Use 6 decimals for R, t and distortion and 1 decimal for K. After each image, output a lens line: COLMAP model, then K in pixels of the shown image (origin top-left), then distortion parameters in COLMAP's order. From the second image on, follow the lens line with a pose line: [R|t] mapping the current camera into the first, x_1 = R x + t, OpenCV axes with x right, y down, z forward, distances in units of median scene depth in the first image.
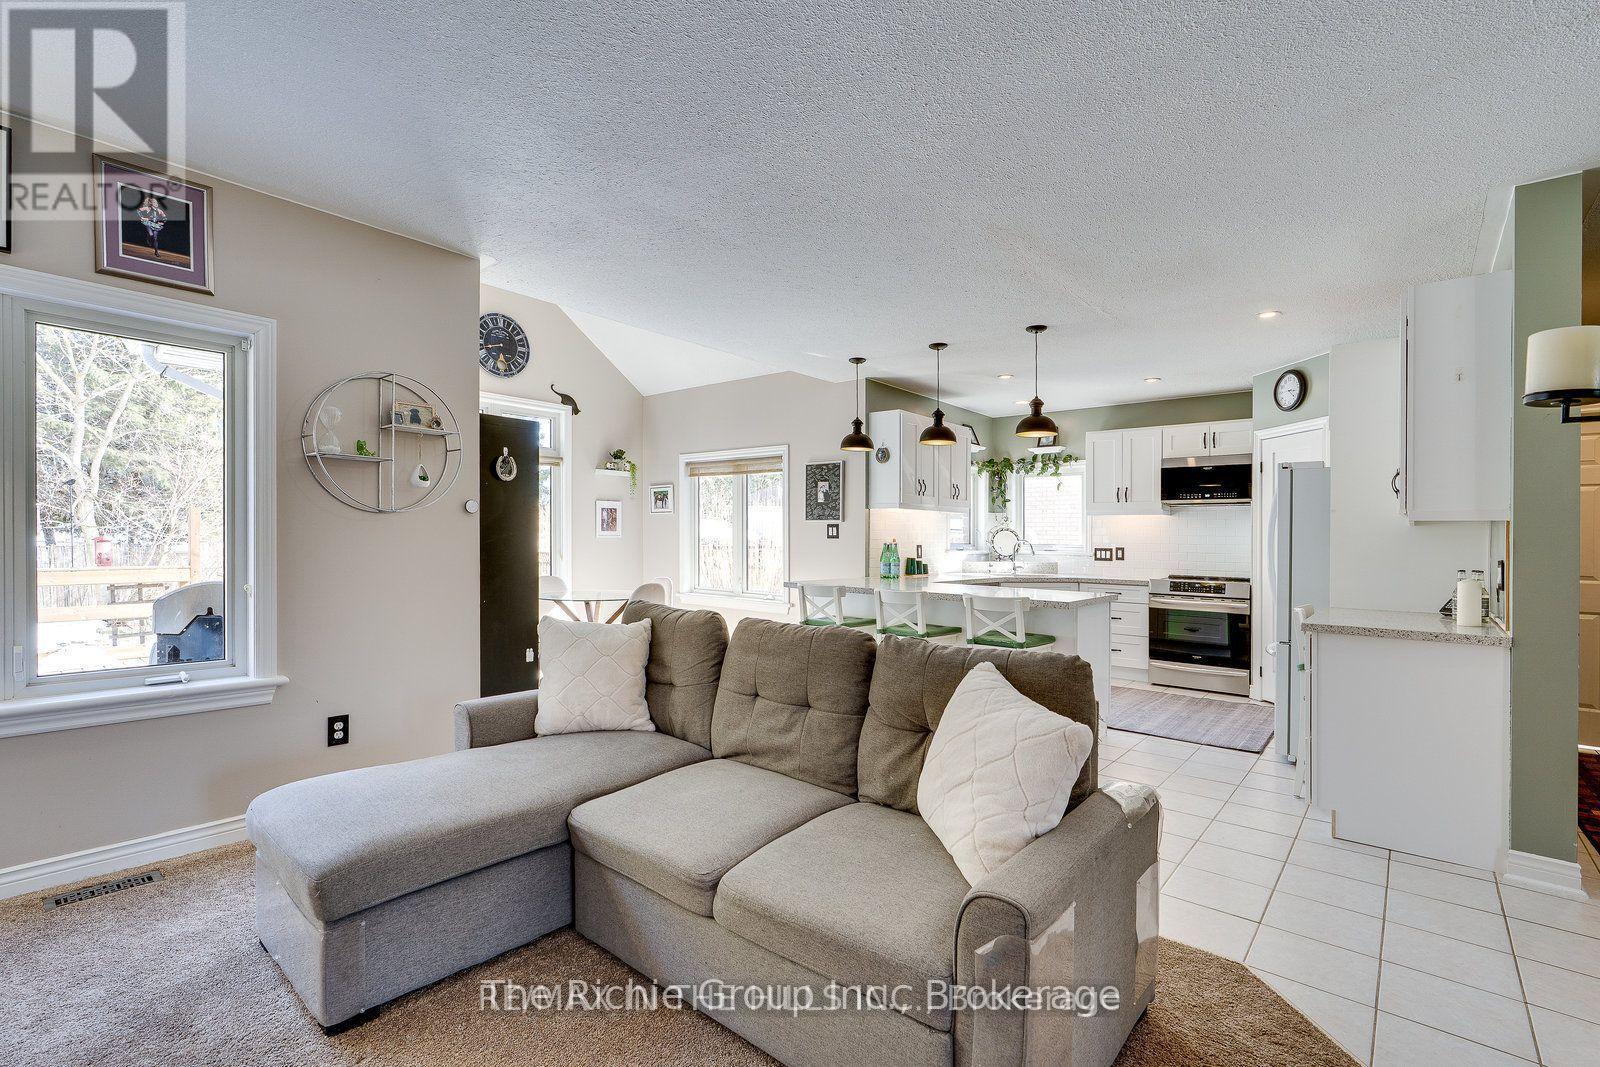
lens RADIAL K [[741.6, 0, 724.4], [0, 741.6, 563.3], [0, 0, 1]] dist [-0.004233, 0.001610]
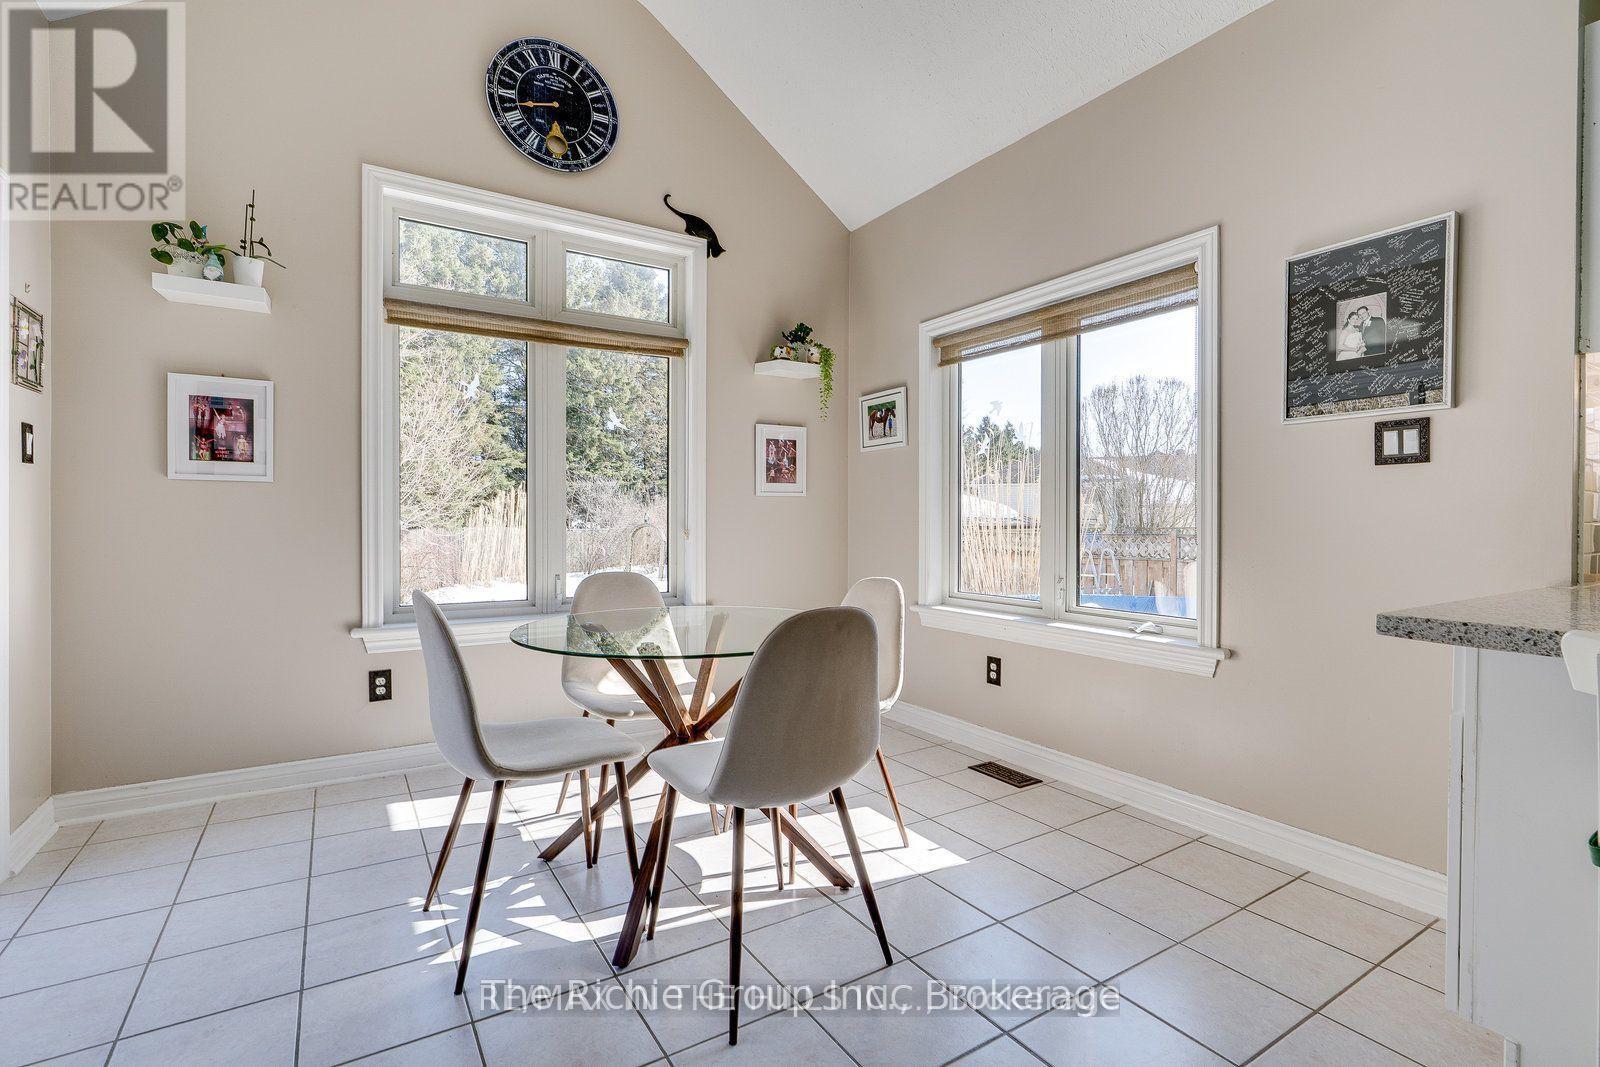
lens RADIAL K [[741.6, 0, 765.5], [0, 741.6, 563.4], [0, 0, 1]] dist [-0.004233, 0.001610]
pose [[0.966827, 0.005028, -0.255382, -0.037376], [0.000080, 0.999800, 0.019986, 0.003433], [0.255431, -0.019344, 0.966634, 0.564362]]
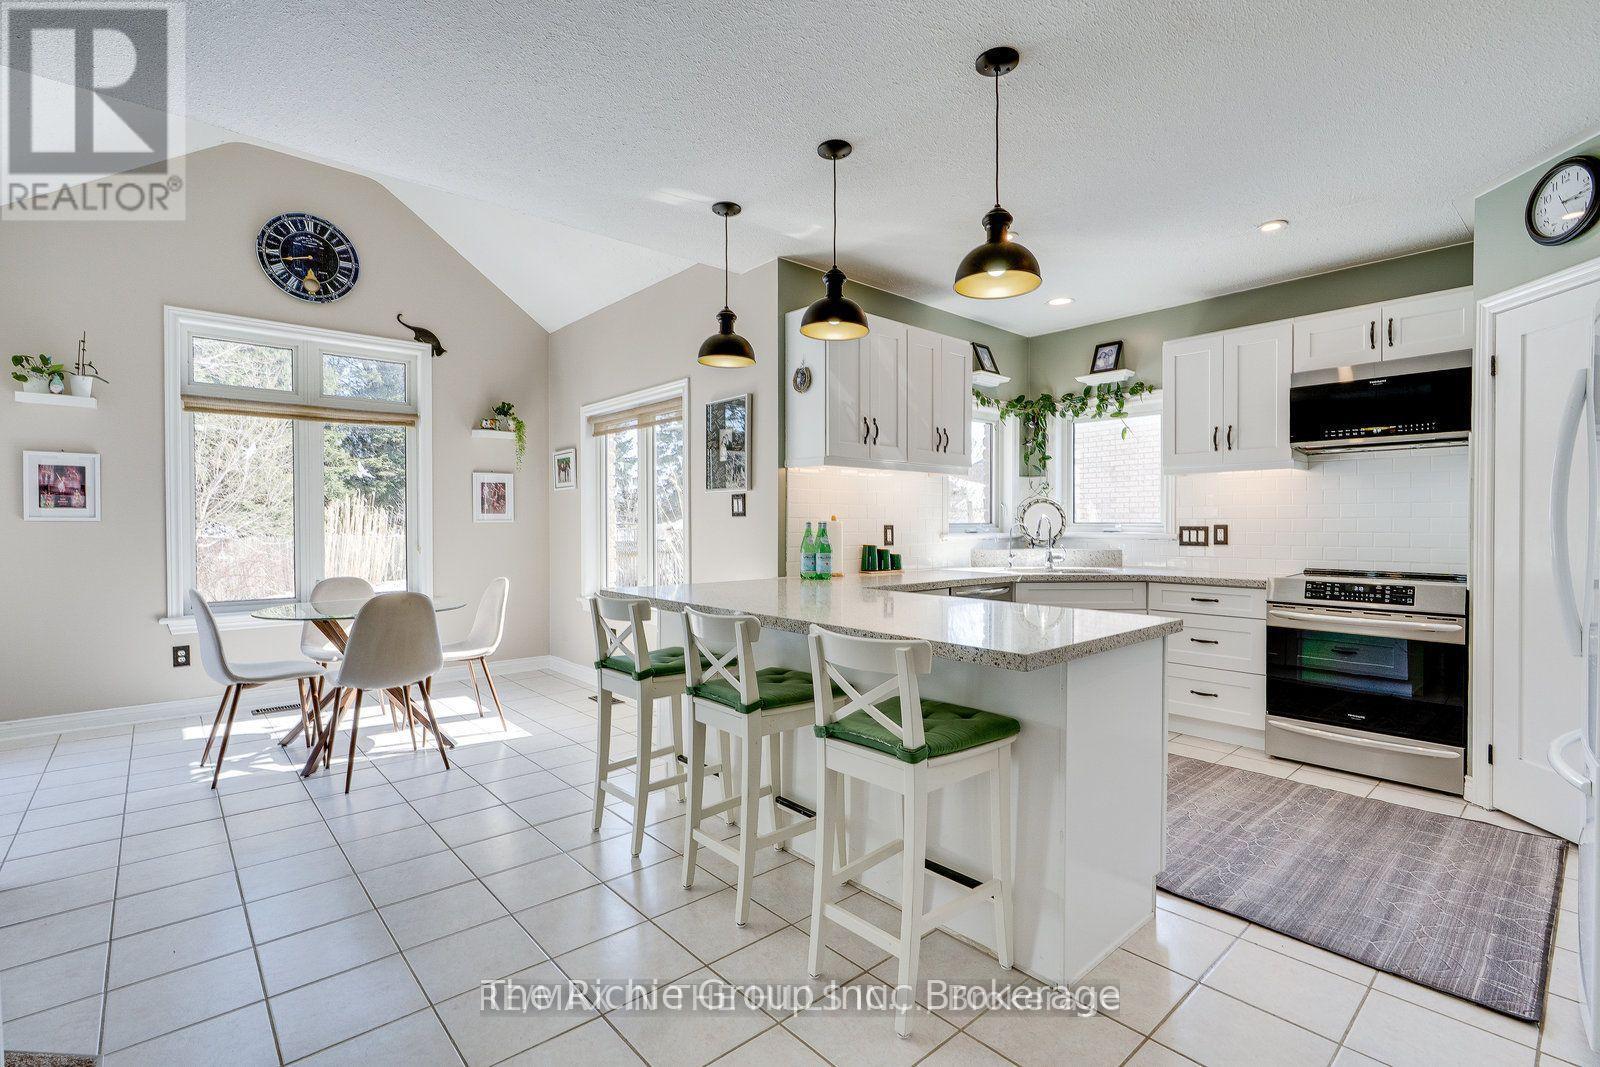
lens RADIAL K [[741.6, 0, 740.8], [0, 741.6, 565.2], [0, 0, 1]] dist [-0.004233, 0.001610]
pose [[0.993167, -0.007949, -0.116432, 0.204538], [0.010246, 0.999764, 0.019146, -0.003287], [0.116253, -0.020208, 0.993014, 0.332285]]
